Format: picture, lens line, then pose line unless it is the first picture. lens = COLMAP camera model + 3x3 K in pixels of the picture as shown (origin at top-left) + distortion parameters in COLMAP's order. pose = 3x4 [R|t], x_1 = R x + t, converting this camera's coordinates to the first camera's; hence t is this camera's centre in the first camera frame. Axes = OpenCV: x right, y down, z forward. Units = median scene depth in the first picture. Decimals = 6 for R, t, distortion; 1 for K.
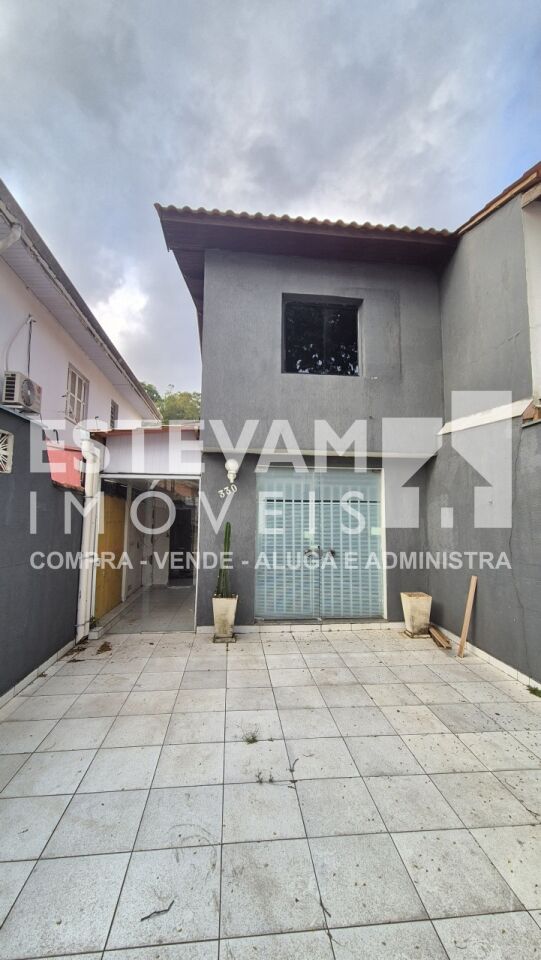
lens RADIAL K [[391.3, 0, 269.2], [0, 391.3, 480.0], [0, 0, 1]] dist [0.002399, -0.001997]
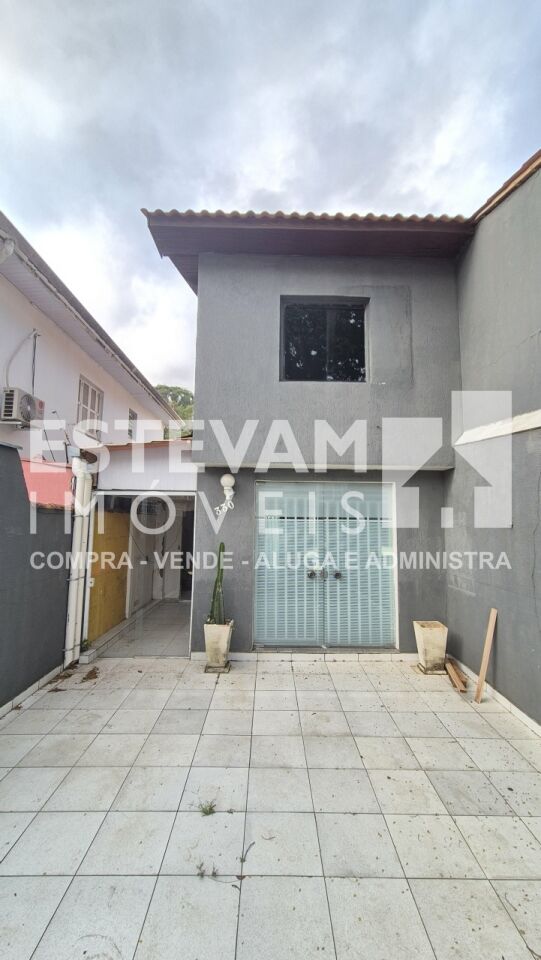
lens RADIAL K [[391.3, 0, 270.9], [0, 391.3, 479.6], [0, 0, 1]] dist [0.002399, -0.001997]
pose [[0.995924, -0.007426, -0.089891, 0.102564], [0.007100, 0.999967, -0.003946, -0.040622], [0.089918, 0.003291, 0.995944, 0.080625]]
